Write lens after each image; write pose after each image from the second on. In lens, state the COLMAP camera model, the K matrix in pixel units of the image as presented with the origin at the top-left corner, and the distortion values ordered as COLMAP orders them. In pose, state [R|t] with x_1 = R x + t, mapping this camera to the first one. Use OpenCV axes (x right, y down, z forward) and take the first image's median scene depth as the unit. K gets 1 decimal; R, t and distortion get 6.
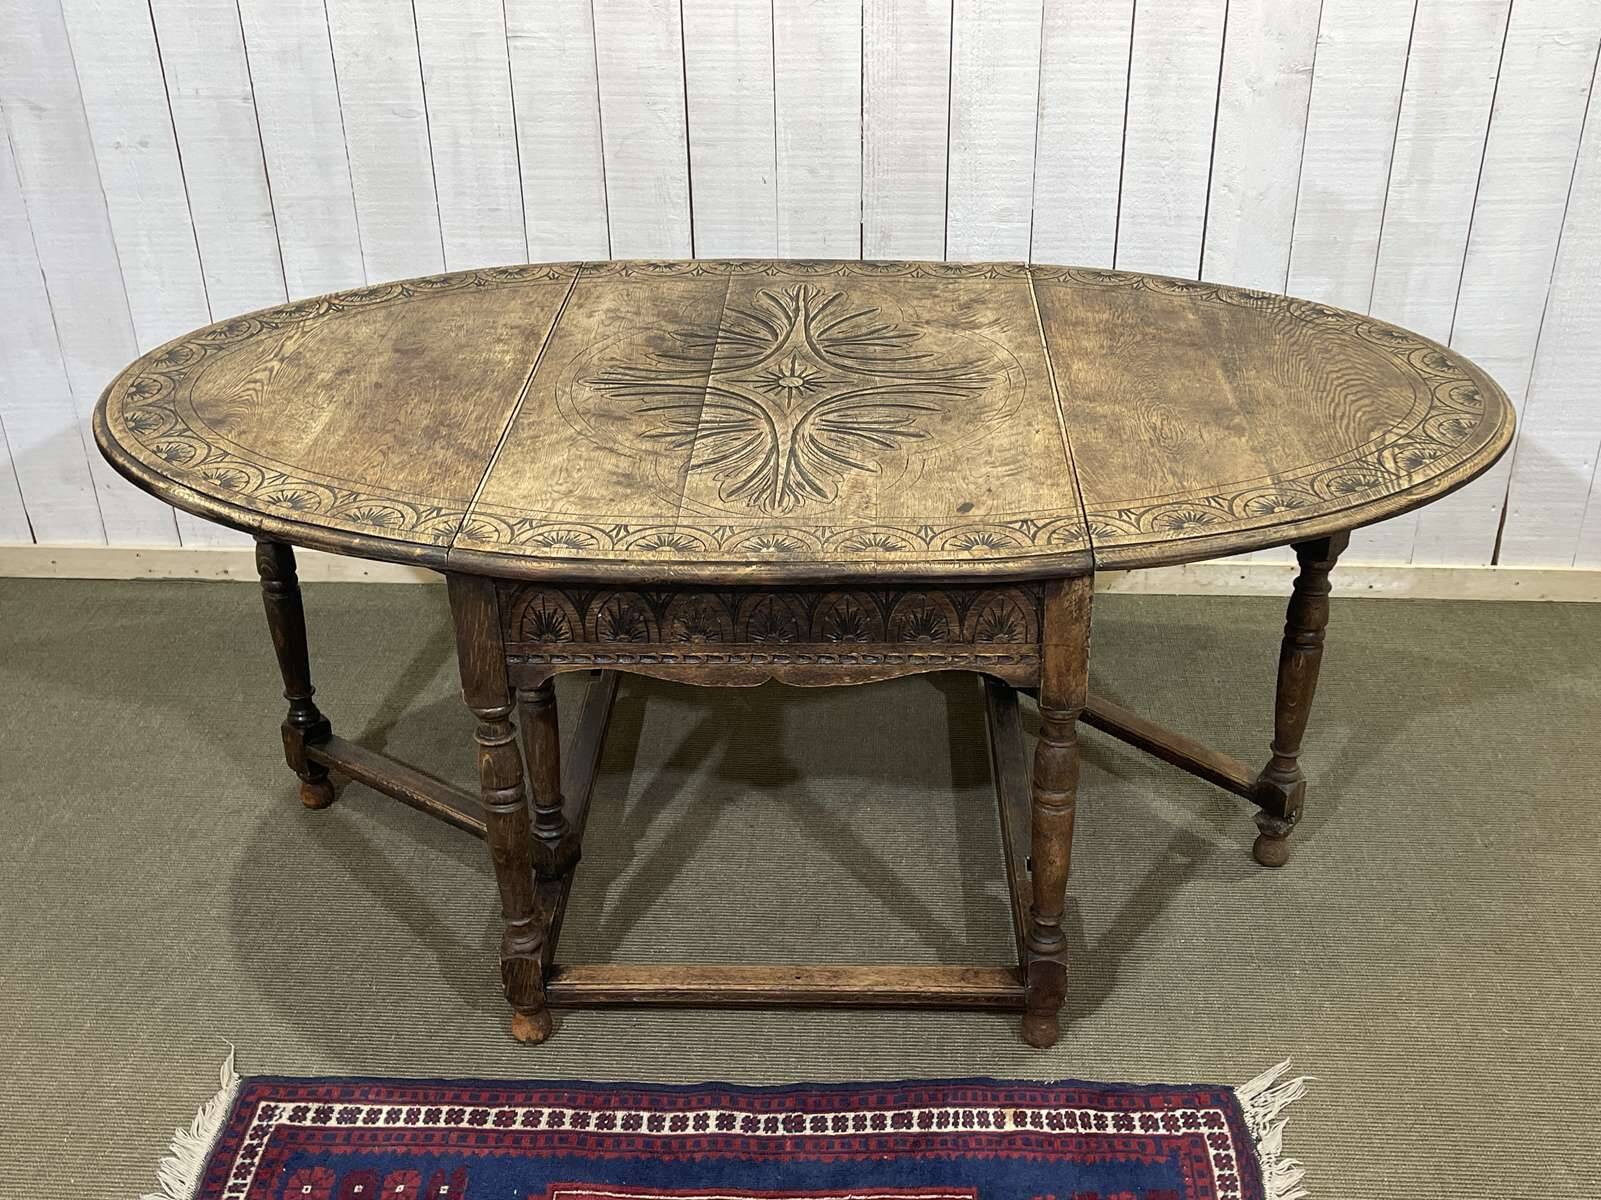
lens RADIAL K [[1743.2, 0, 800.5], [0, 1743.2, 600.0], [0, 0, 1]] dist [0.114348, -0.304260]
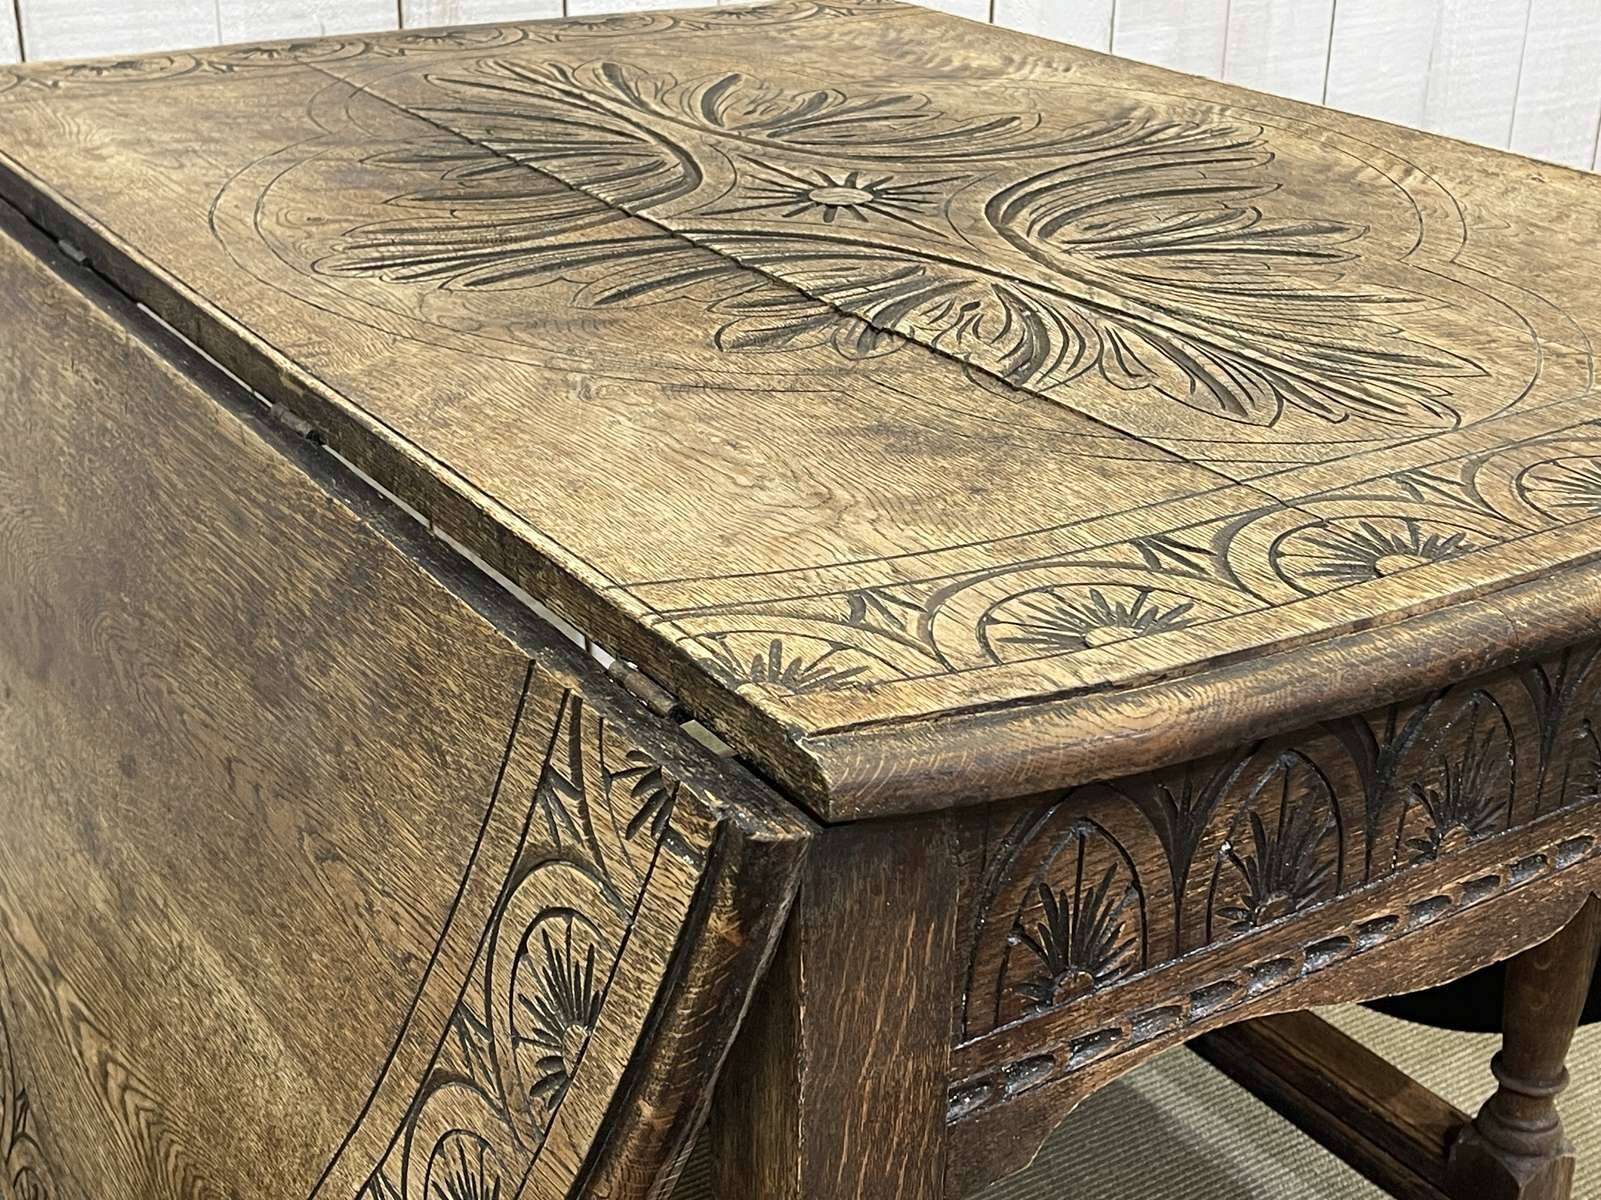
lens RADIAL K [[2244.9, 0, 800.5], [0, 2244.9, 600.0], [0, 0, 1]] dist [0.187770, -0.699814]
pose [[0.813429, -0.214426, 0.540698, -0.325238], [0.256948, 0.966419, -0.003300, -0.042277], [-0.521834, 0.141616, 0.841210, 0.644450]]
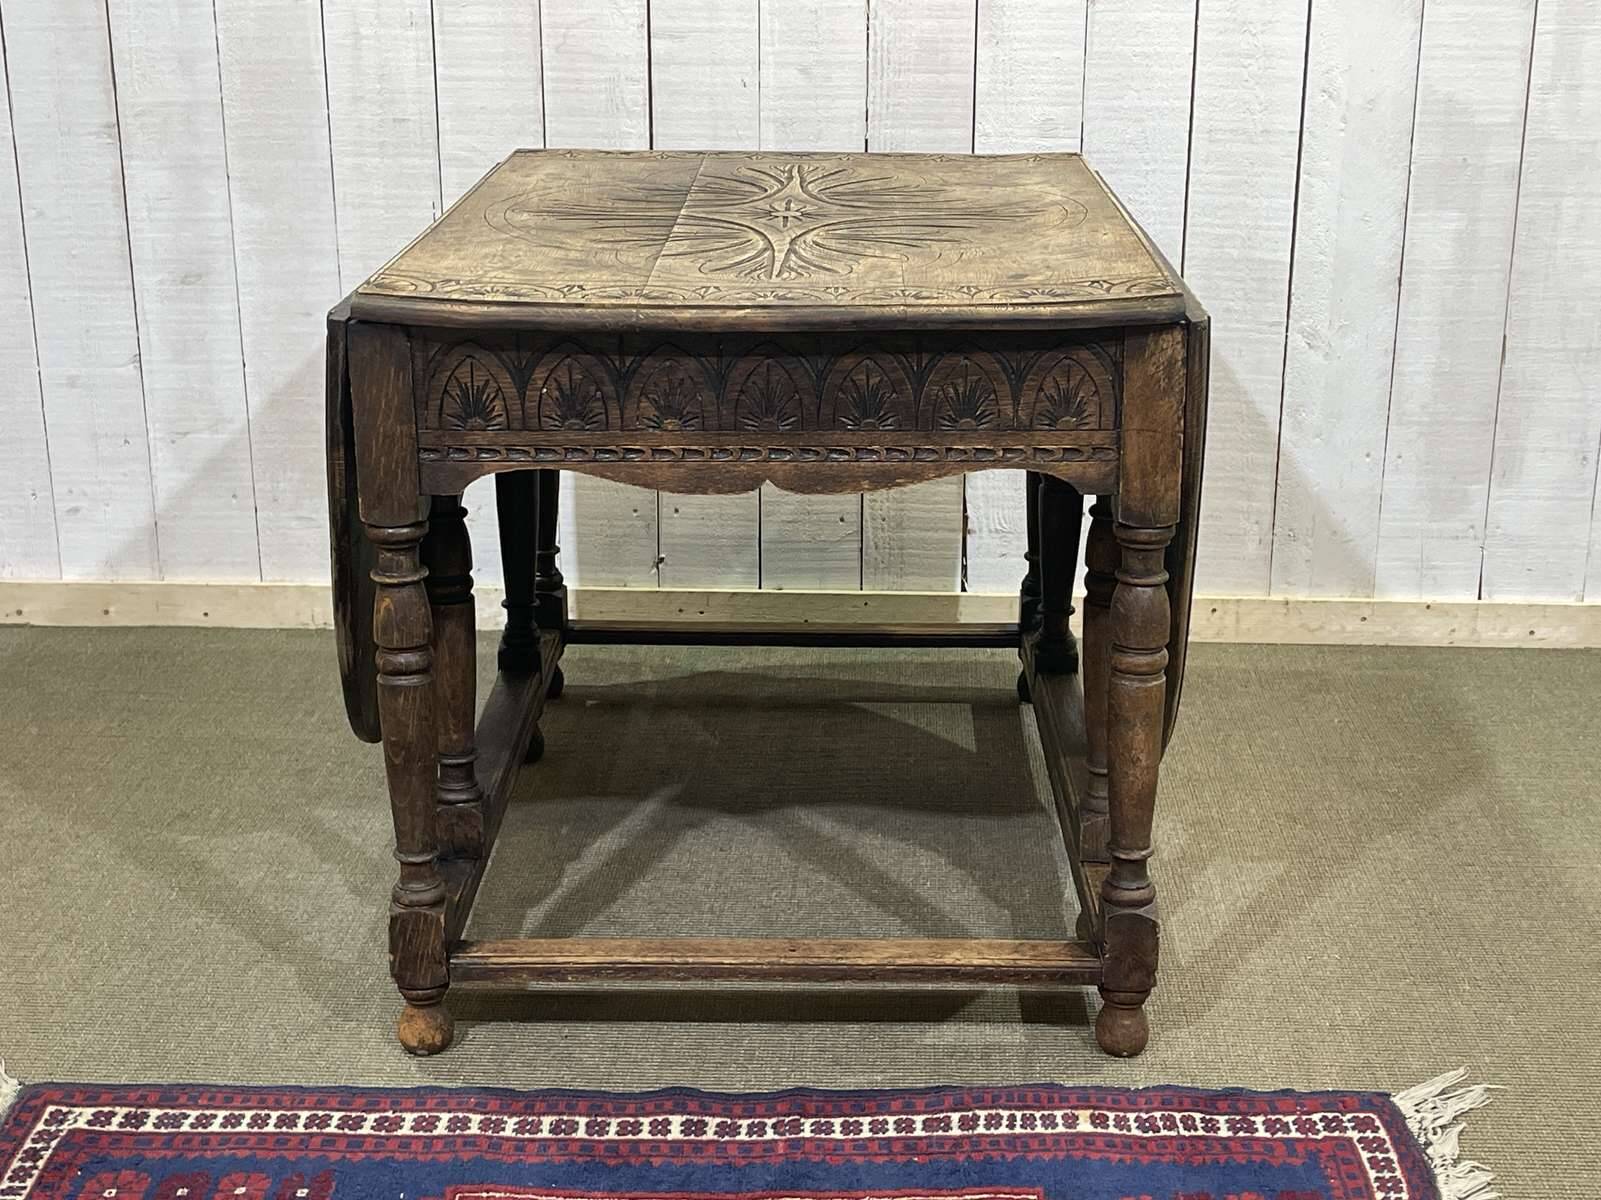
lens RADIAL K [[2315.0, 0, 790.4], [0, 2315.0, 604.5], [0, 0, 1]] dist [0.182410, -0.672335]
pose [[0.999810, 0.010124, 0.016681, -0.020572], [-0.006748, 0.981520, -0.191241, 0.264965], [-0.018309, 0.191092, 0.981401, 0.012869]]
